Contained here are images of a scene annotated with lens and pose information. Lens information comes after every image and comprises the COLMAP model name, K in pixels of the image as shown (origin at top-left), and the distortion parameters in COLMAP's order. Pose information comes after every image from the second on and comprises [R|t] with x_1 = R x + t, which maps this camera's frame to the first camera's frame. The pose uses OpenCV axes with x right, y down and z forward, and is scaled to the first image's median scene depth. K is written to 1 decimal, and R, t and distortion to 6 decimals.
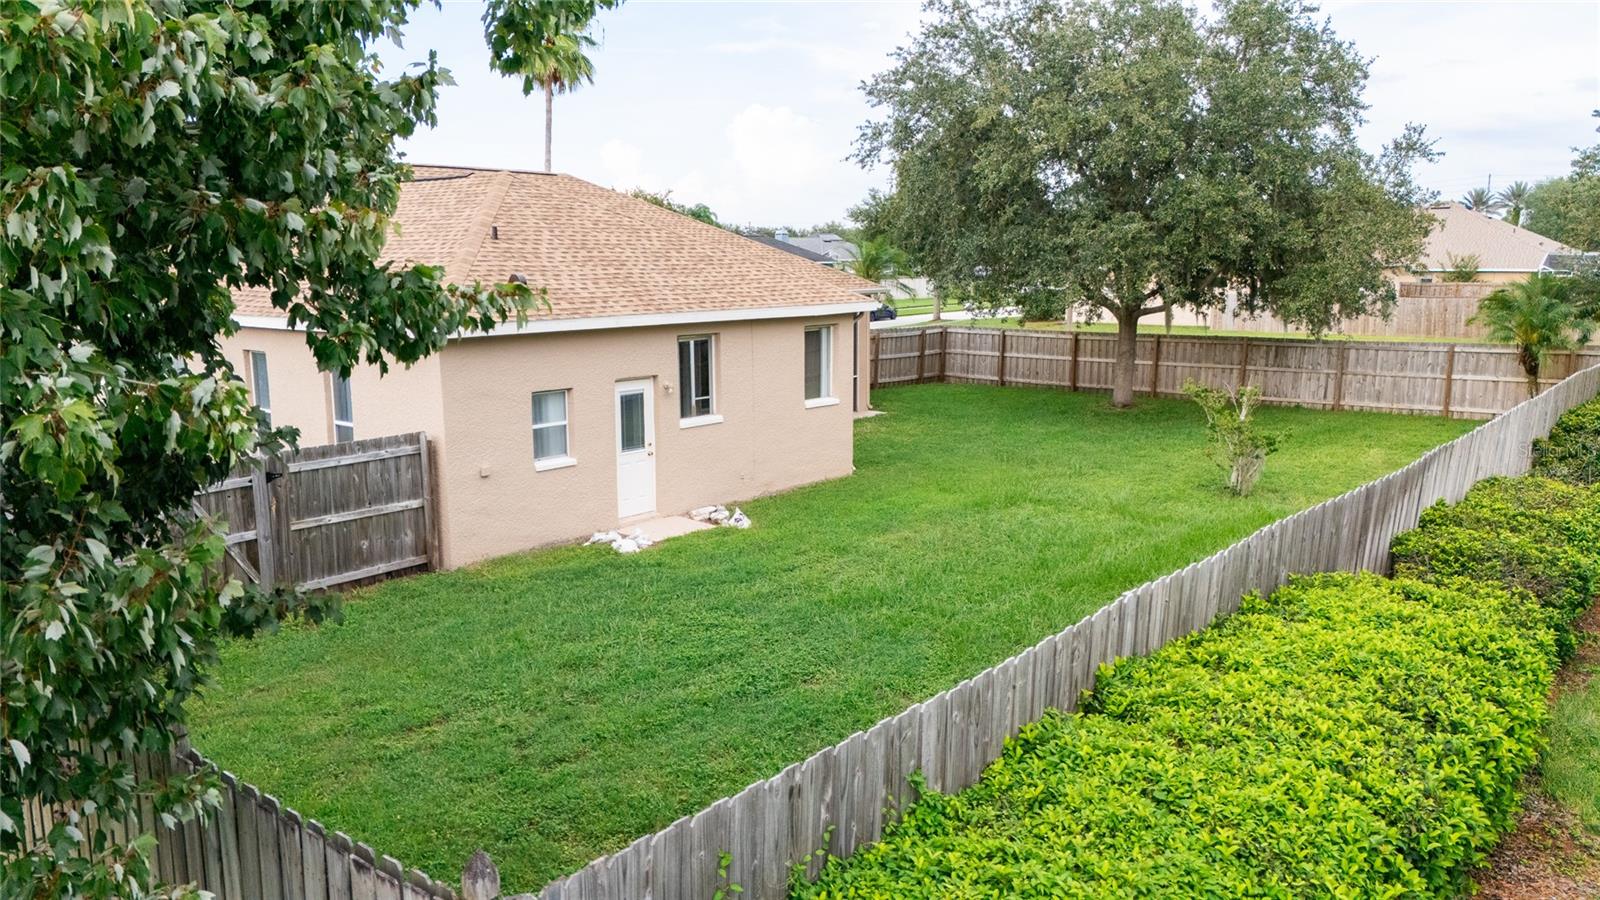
lens RADIAL K [[1188.3, 0, 800.0], [0, 1188.3, 450.0], [0, 0, 1]] dist [0.080603, -0.085525]
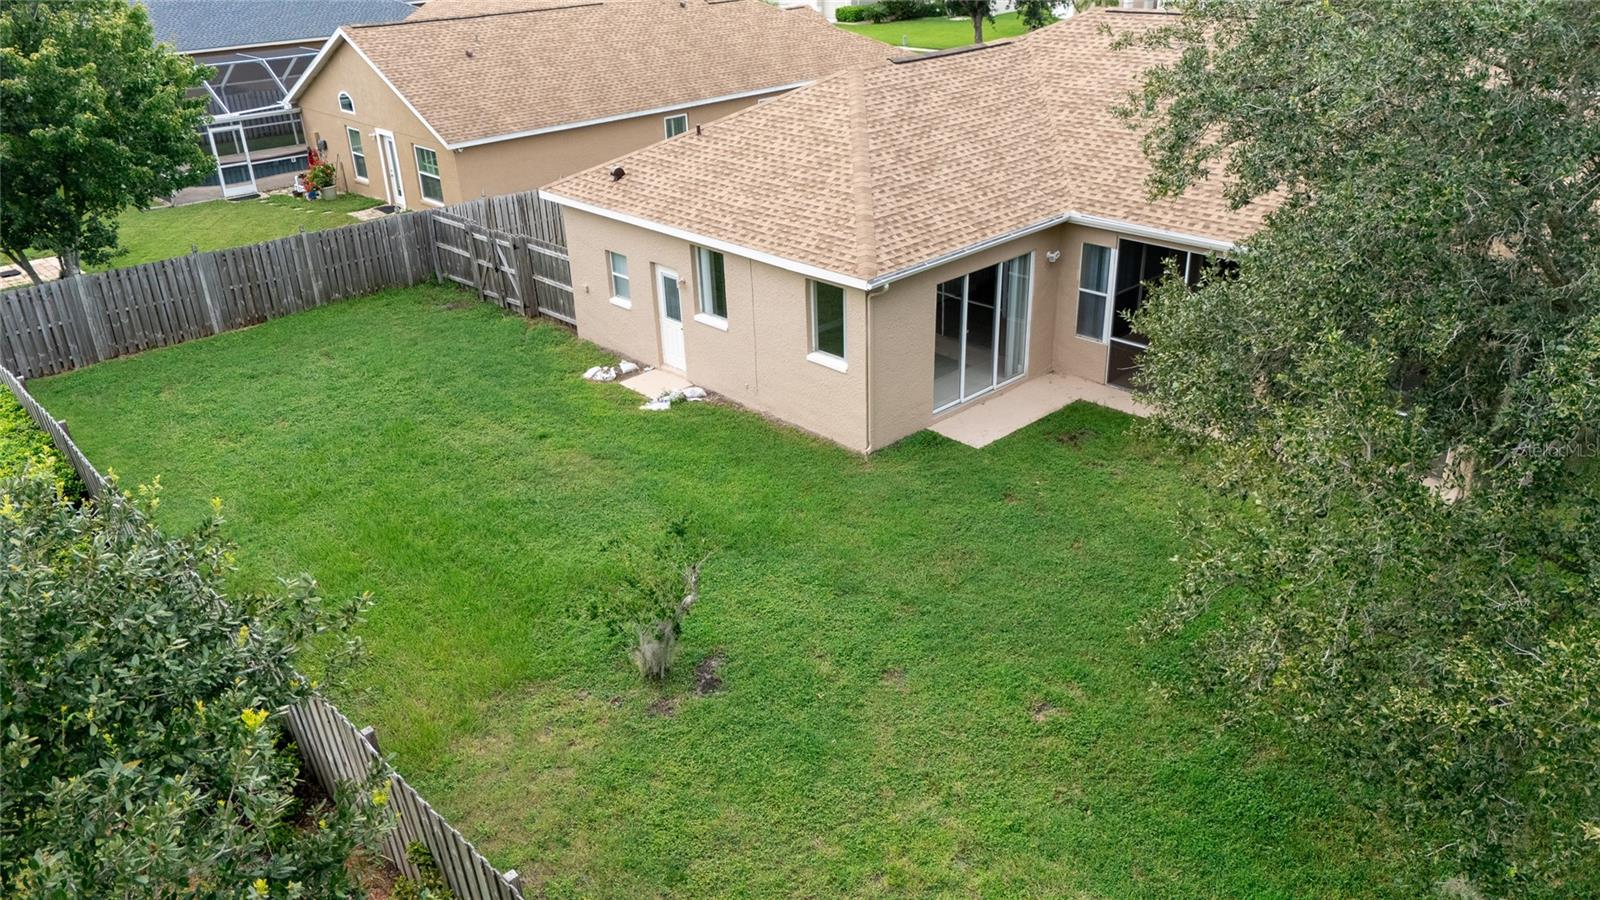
lens RADIAL K [[1188.3, 0, 800.0], [0, 1188.3, 450.0], [0, 0, 1]] dist [0.080603, -0.085525]
pose [[-0.113013, 0.423761, -0.898696, 1.105976], [-0.148966, 0.887041, 0.436998, -0.477945], [0.982363, 0.183262, -0.037121, 1.252200]]
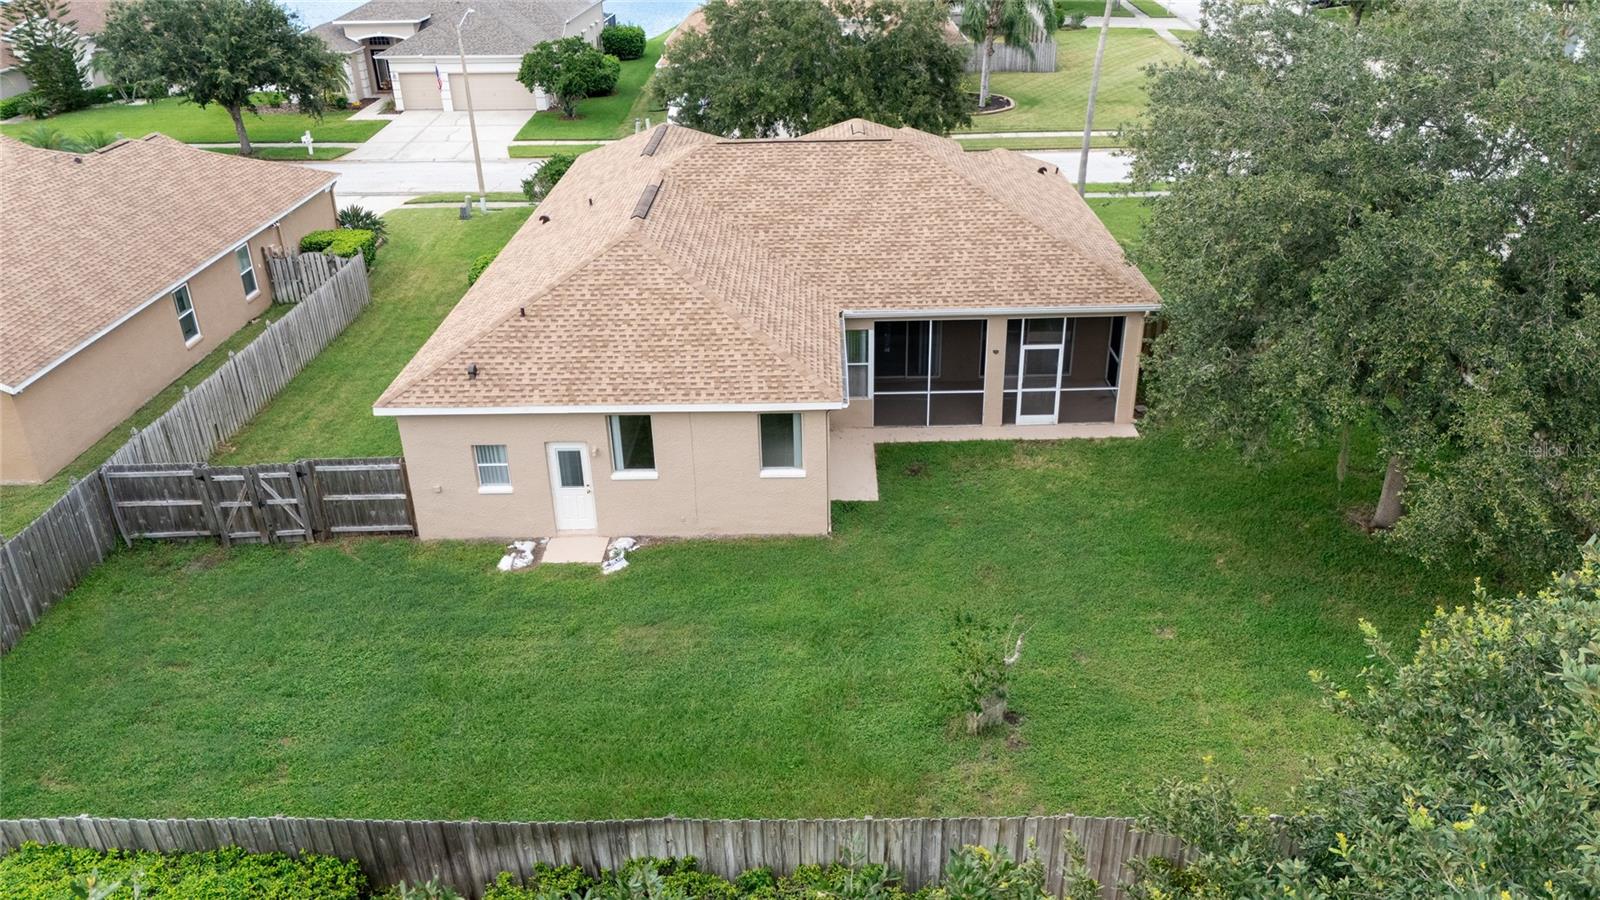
lens RADIAL K [[1188.3, 0, 800.0], [0, 1188.3, 450.0], [0, 0, 1]] dist [0.080603, -0.085525]
pose [[0.640070, 0.325453, -0.695982, 1.011288], [-0.117522, 0.936665, 0.329919, -0.547588], [0.759275, -0.129378, 0.637780, 0.334338]]
